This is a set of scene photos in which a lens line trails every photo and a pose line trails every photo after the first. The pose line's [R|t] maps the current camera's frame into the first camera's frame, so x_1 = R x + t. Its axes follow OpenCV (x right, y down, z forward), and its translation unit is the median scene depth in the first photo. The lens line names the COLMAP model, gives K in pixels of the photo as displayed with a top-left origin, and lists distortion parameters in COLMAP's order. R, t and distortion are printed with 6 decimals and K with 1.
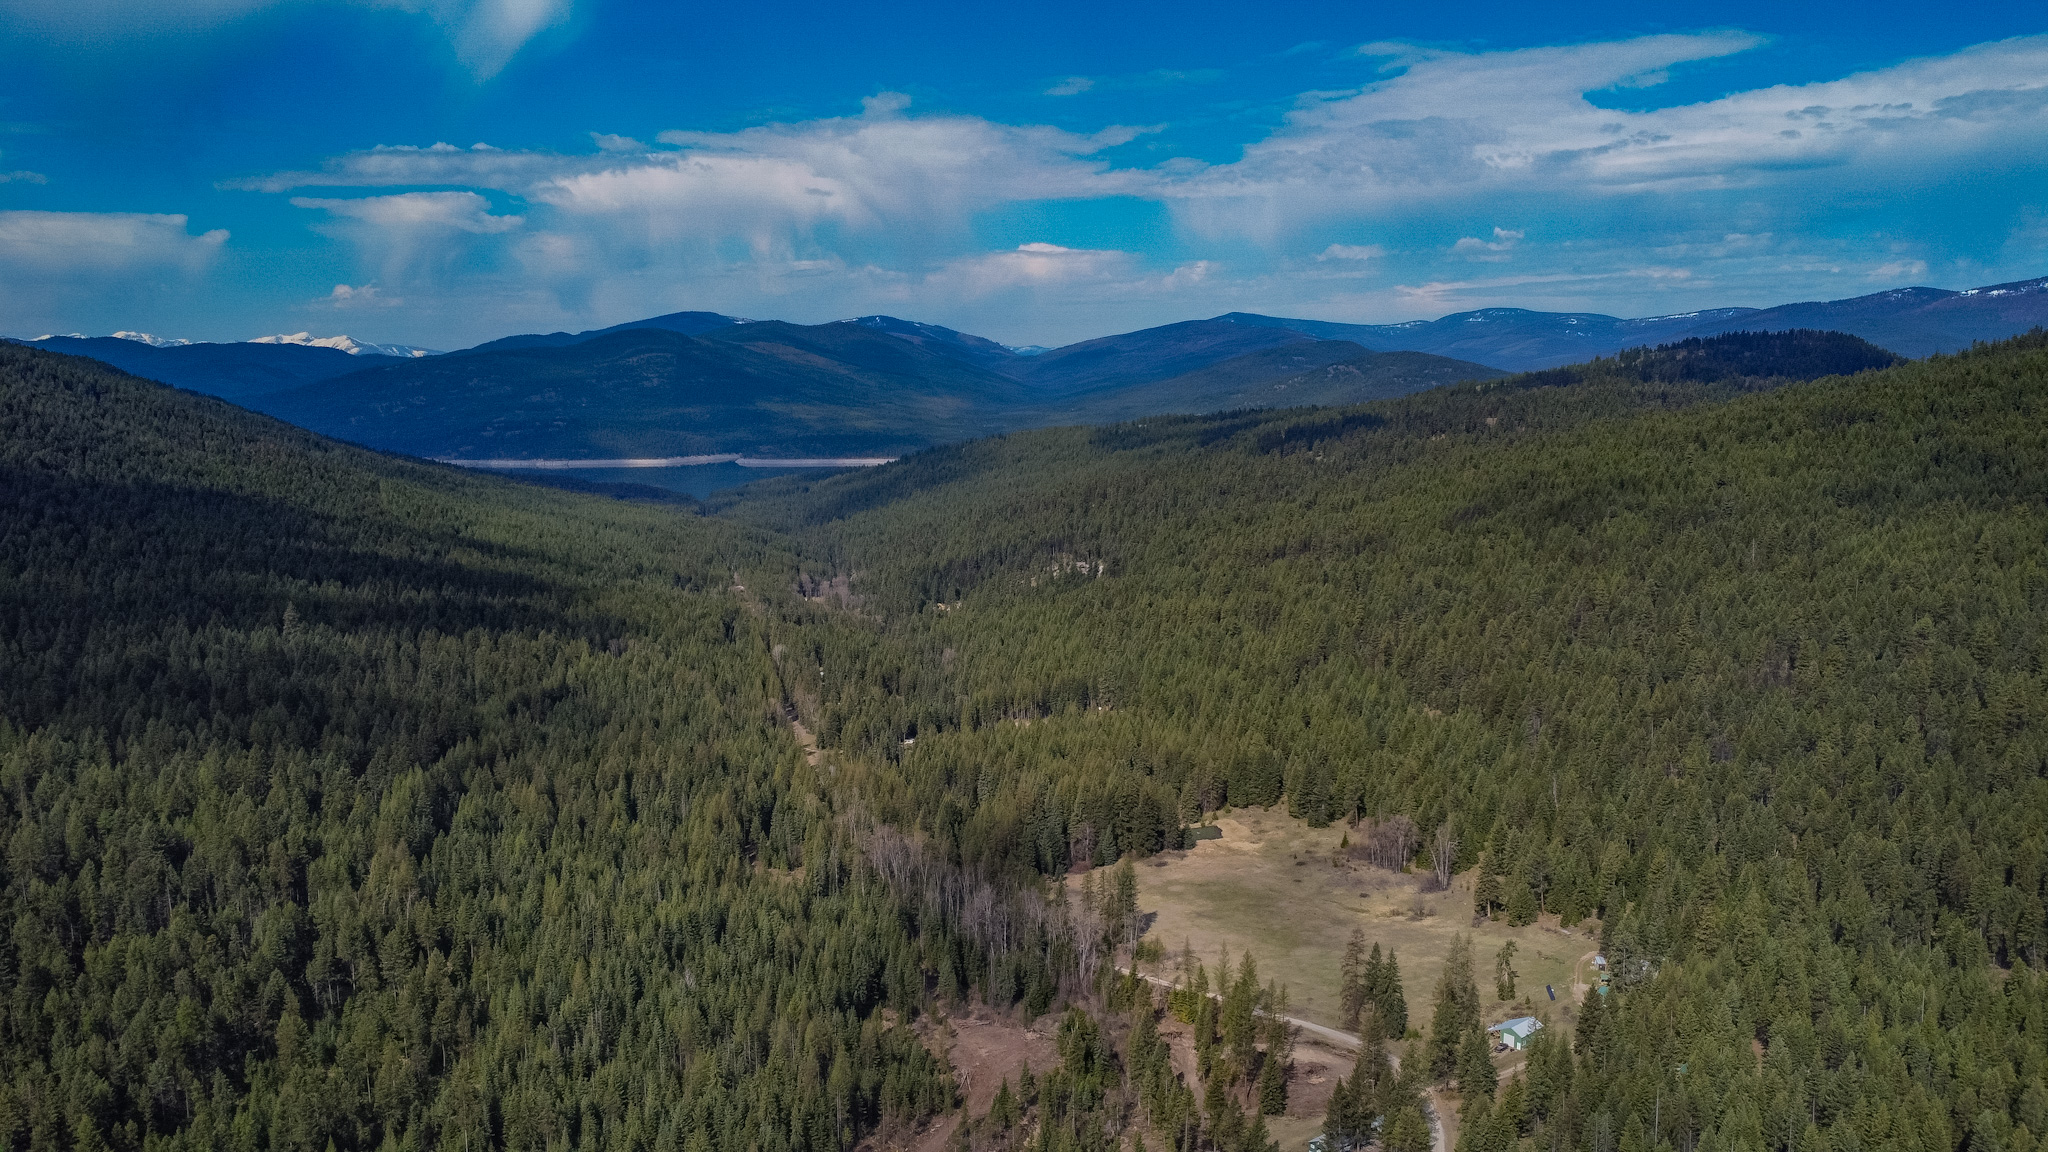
lens RADIAL K [[1482.7, 0, 1059.3], [0, 1482.7, 582.8], [0, 0, 1]] dist [-0.030136, -0.006758]
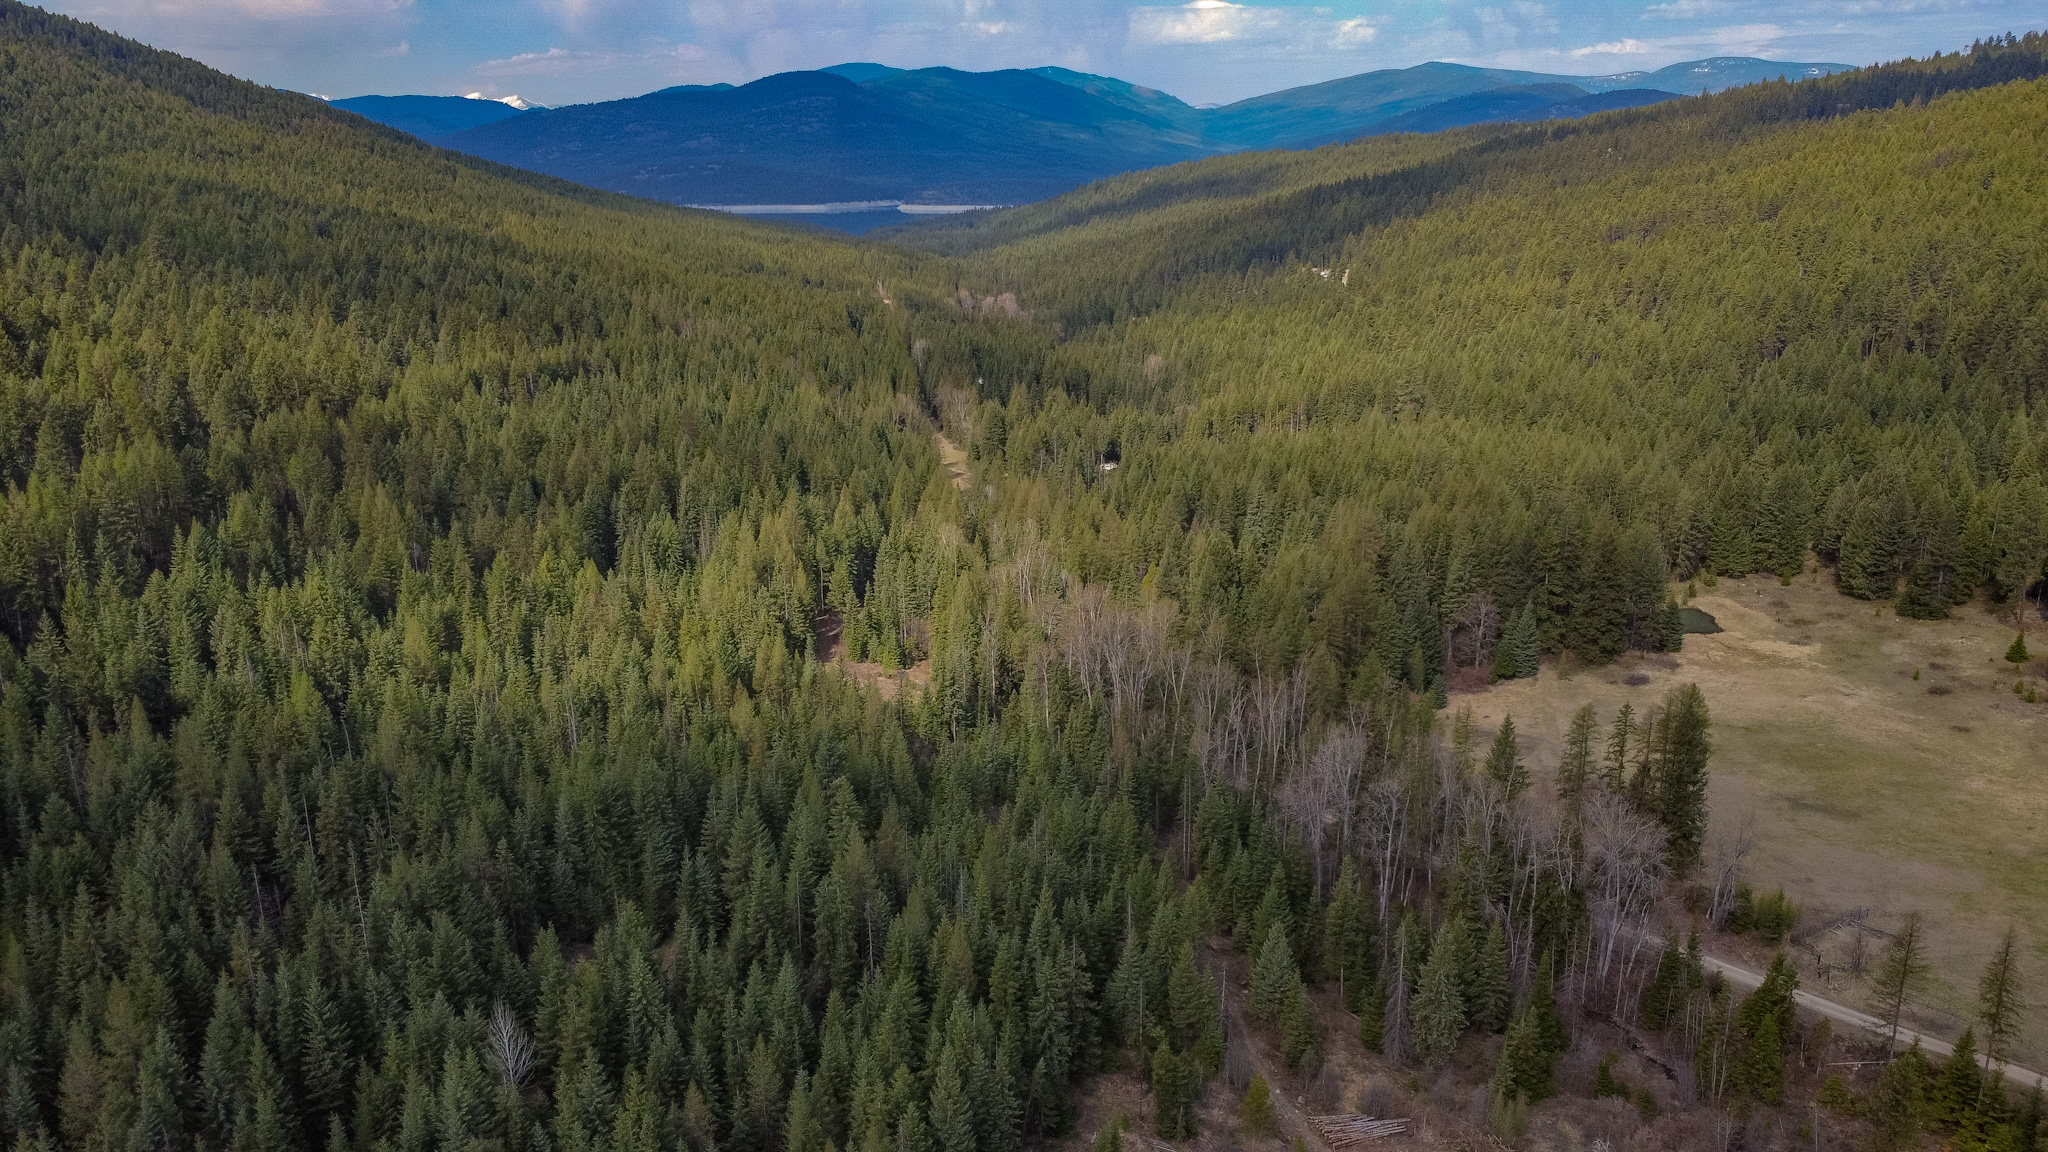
lens RADIAL K [[1482.7, 0, 1037.8], [0, 1482.7, 580.8], [0, 0, 1]] dist [-0.030136, -0.006758]
pose [[0.991973, 0.031455, -0.122471, -0.063740], [-0.012854, 0.988633, 0.149801, 0.075135], [0.125791, -0.147024, 0.981102, 0.435352]]
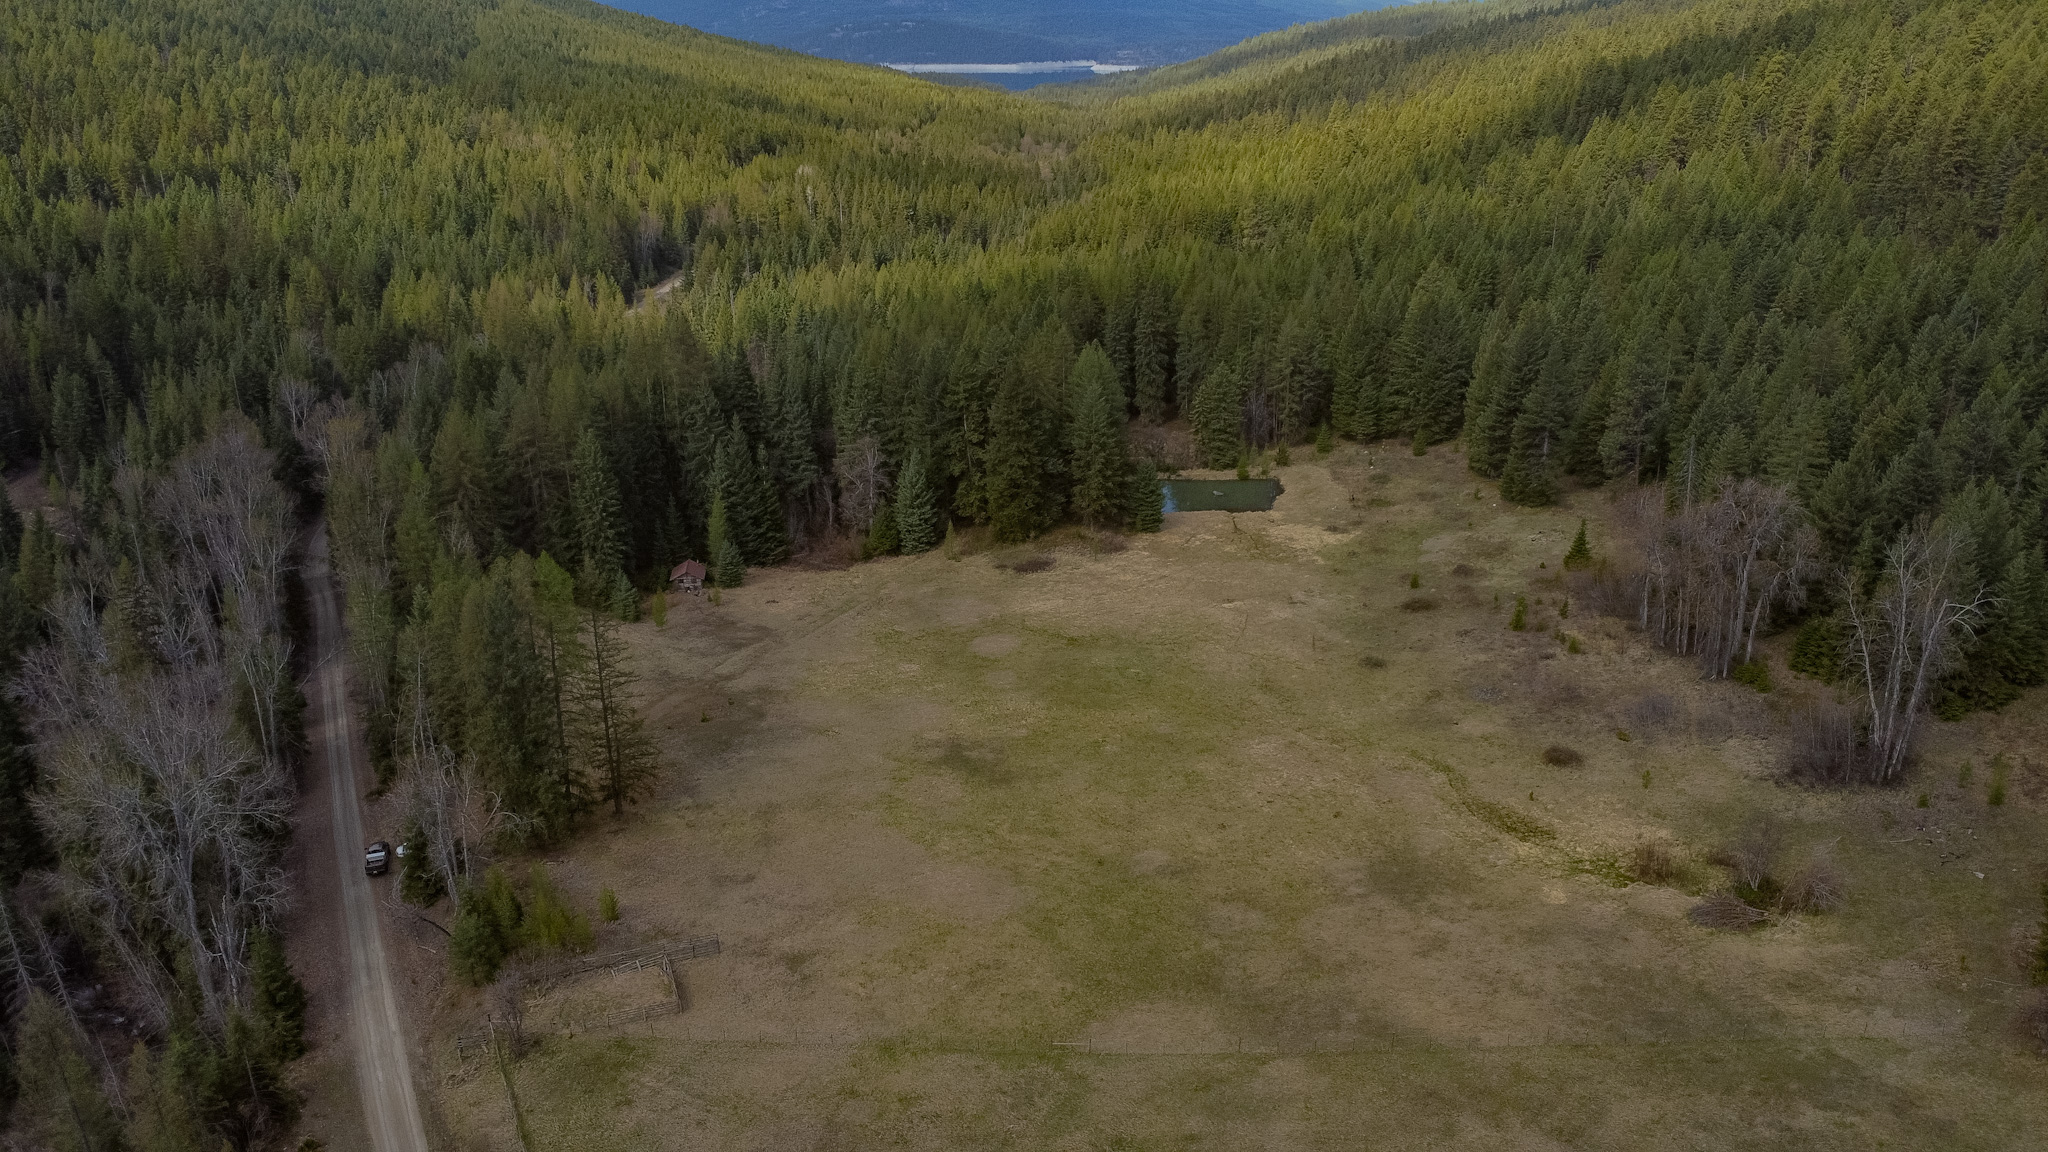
lens RADIAL K [[1482.7, 0, 1035.5], [0, 1482.7, 571.2], [0, 0, 1]] dist [-0.030136, -0.006758]
pose [[0.959163, 0.095902, -0.266099, 0.147543], [-0.033985, 0.973026, 0.228177, 0.096625], [0.280804, -0.209816, 0.936550, 0.587416]]
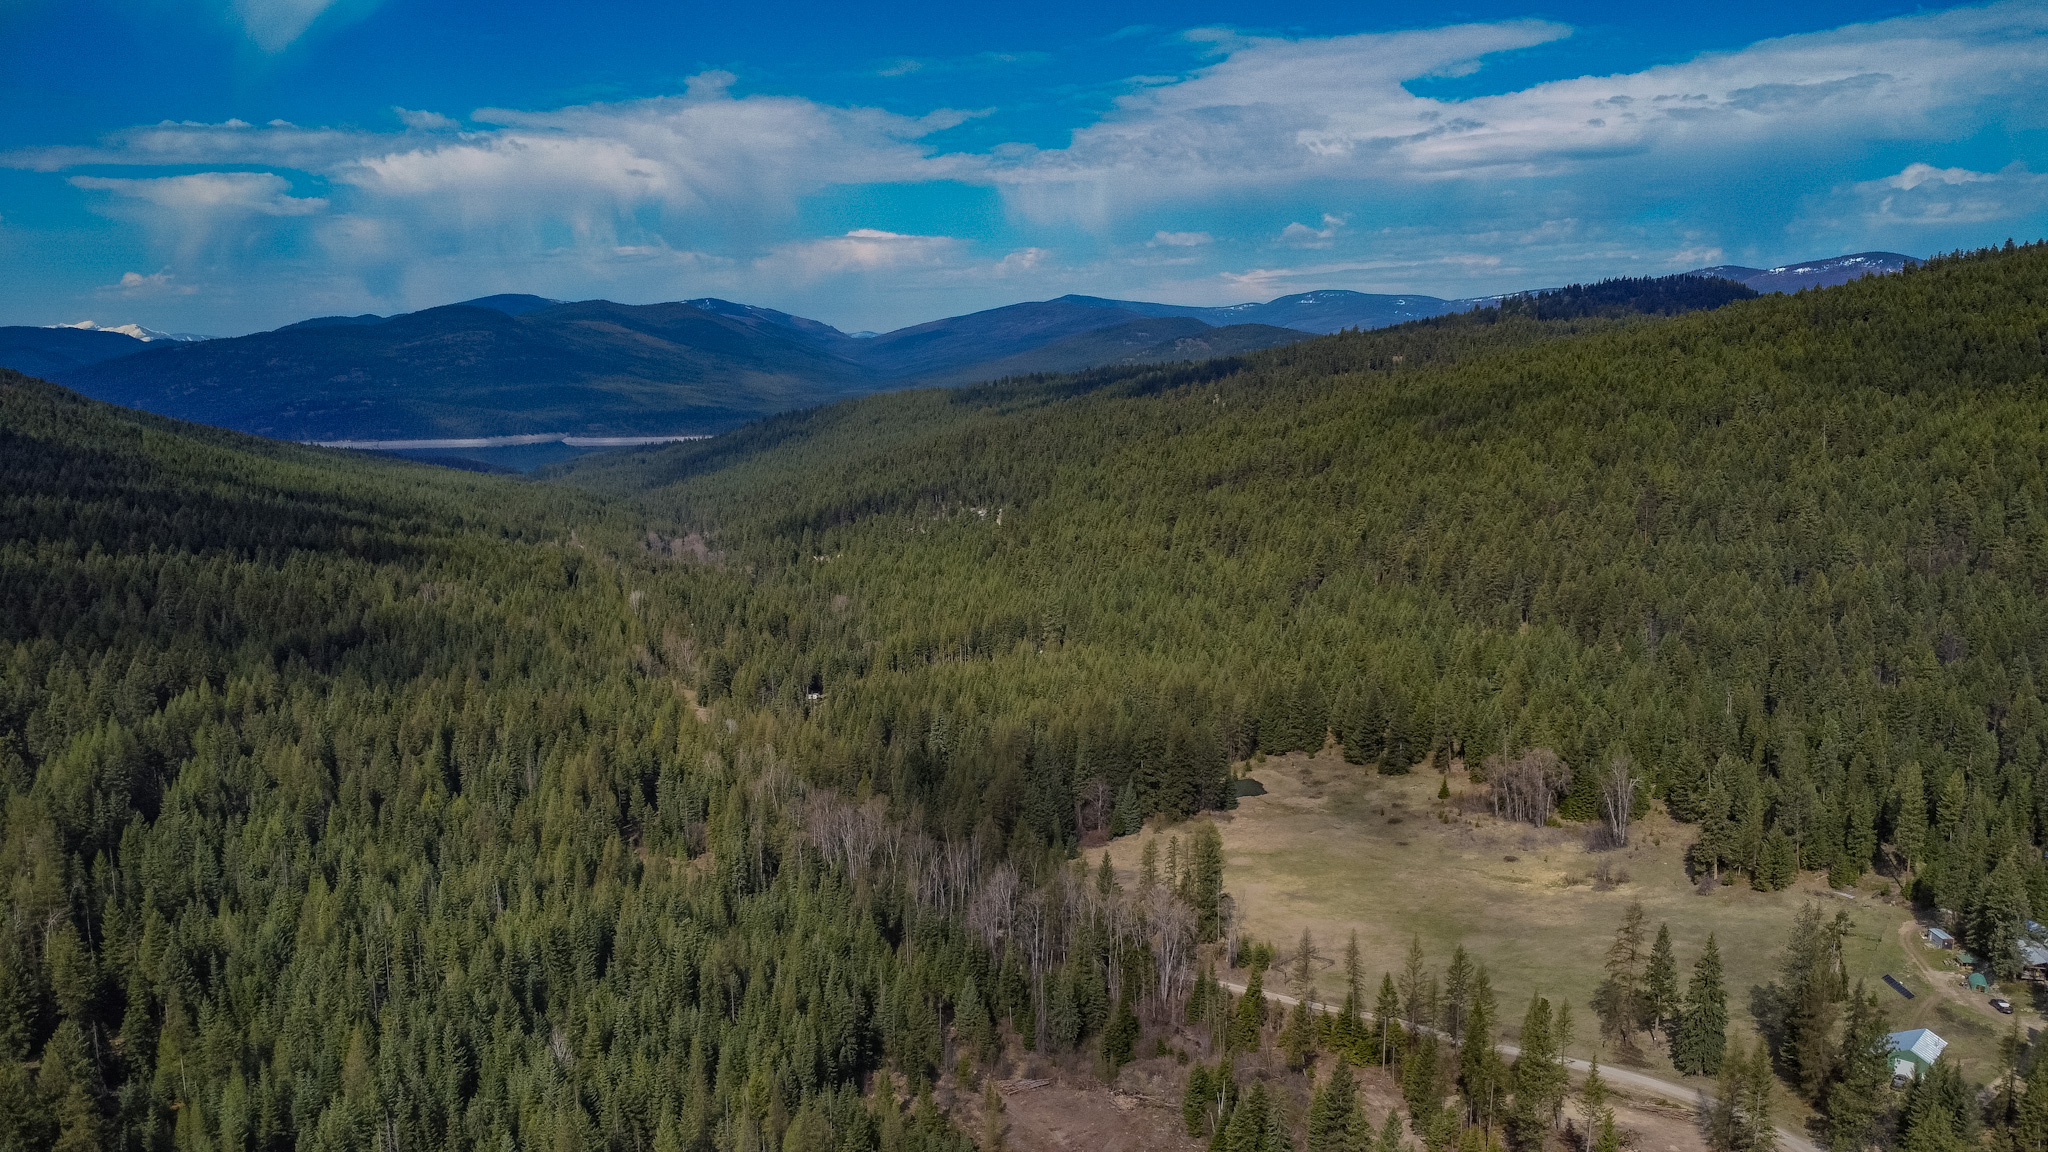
lens RADIAL K [[1482.7, 0, 1043.1], [0, 1482.7, 577.4], [0, 0, 1]] dist [-0.030136, -0.006758]
pose [[0.994813, -0.022562, 0.099187, -0.070833], [0.022141, 0.999741, 0.005341, 0.053230], [-0.099282, -0.003117, 0.995054, 0.250588]]
